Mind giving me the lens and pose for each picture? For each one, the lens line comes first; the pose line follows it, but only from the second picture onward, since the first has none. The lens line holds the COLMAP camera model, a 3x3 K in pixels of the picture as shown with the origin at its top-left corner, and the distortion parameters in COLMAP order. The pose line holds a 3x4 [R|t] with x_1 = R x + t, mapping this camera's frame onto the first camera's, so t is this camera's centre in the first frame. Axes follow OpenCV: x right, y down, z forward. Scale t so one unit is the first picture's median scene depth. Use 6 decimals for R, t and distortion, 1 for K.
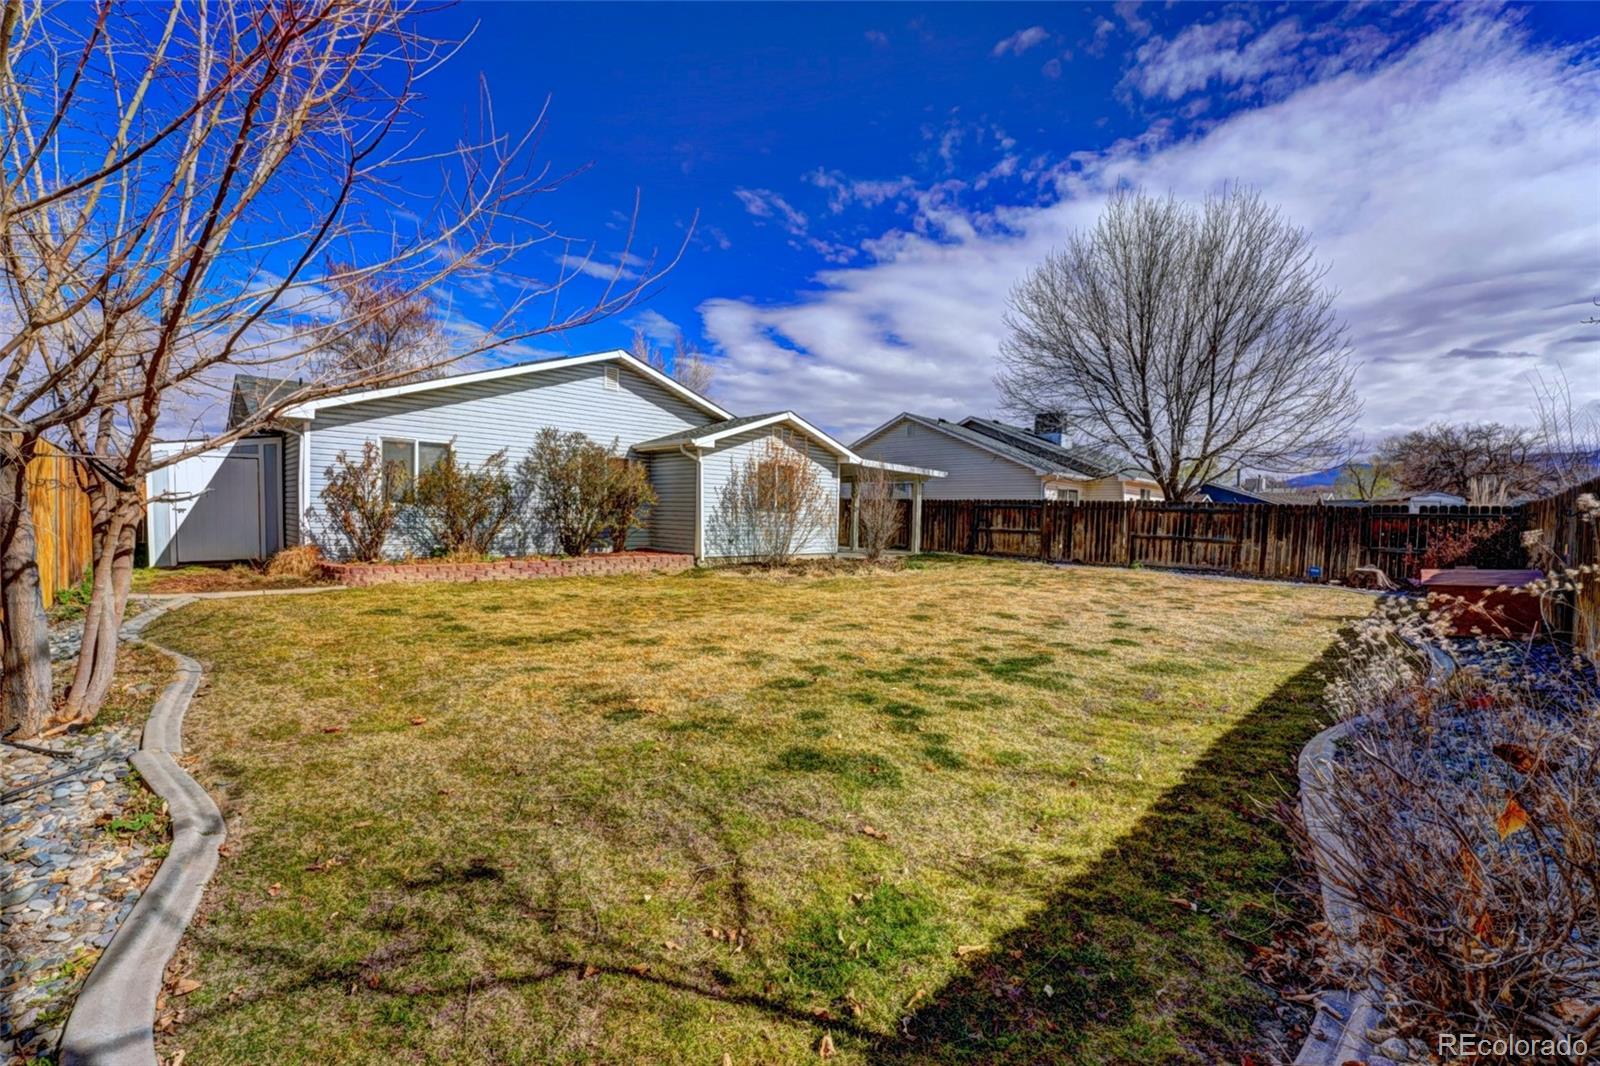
lens RADIAL K [[644.3, 0, 797.1], [0, 644.3, 531.8], [0, 0, 1]] dist [-0.024811, 0.001269]
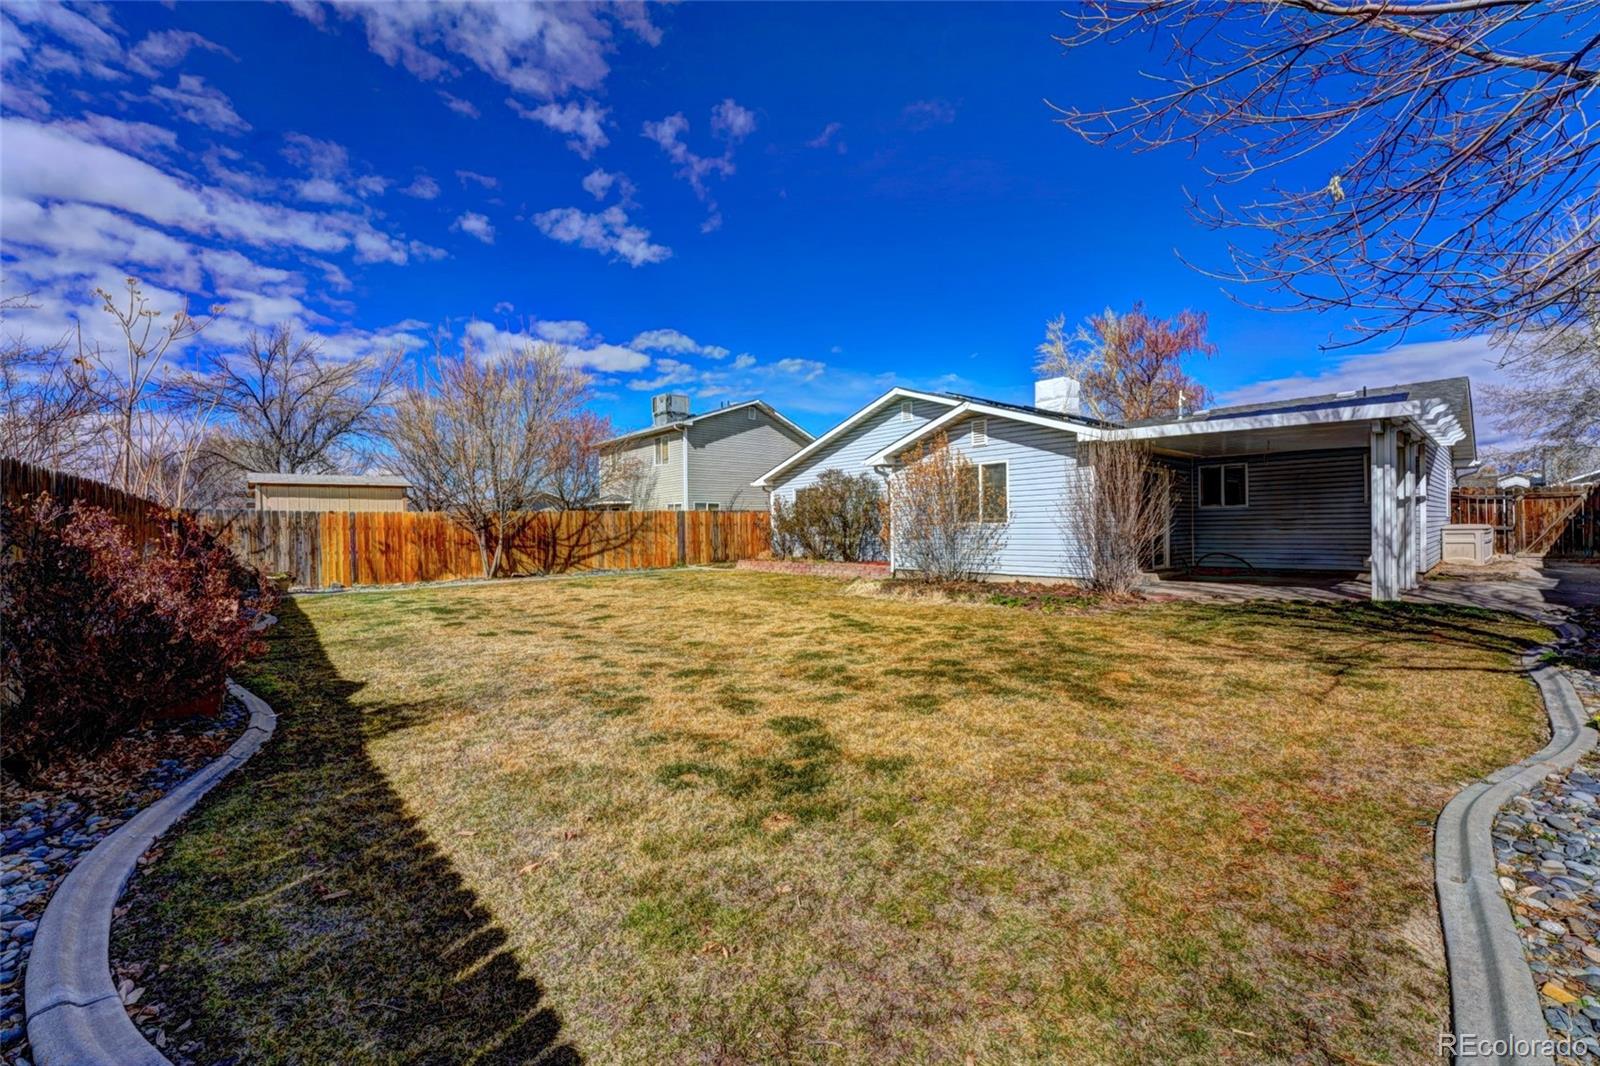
lens RADIAL K [[644.3, 0, 795.3], [0, 644.3, 527.3], [0, 0, 1]] dist [-0.024811, 0.001269]
pose [[-0.056489, -0.026167, -0.998060, 0.858363], [-0.015362, 0.999561, -0.025337, 0.001511], [0.998285, 0.013901, -0.056866, 0.855503]]
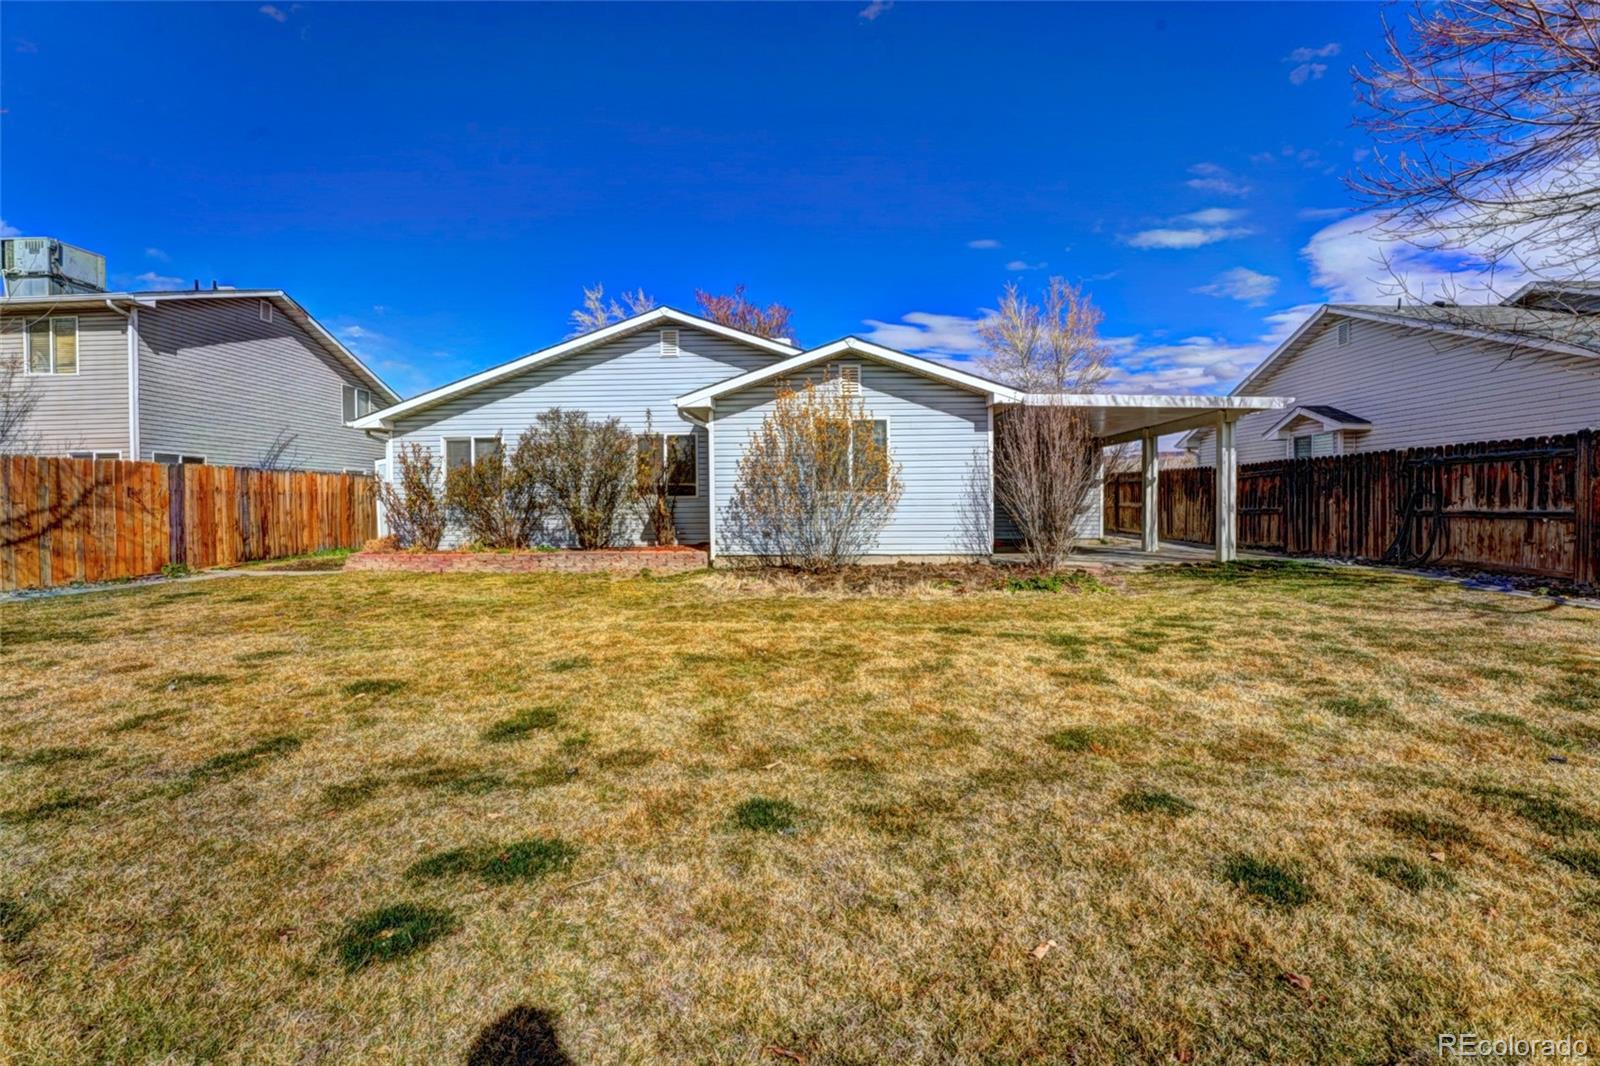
lens RADIAL K [[644.3, 0, 798.7], [0, 644.3, 521.6], [0, 0, 1]] dist [-0.024811, 0.001269]
pose [[0.691329, -0.010413, -0.722465, 0.438899], [0.004451, 0.999939, -0.010153, 0.008310], [0.722526, 0.003804, 0.691333, 0.525636]]
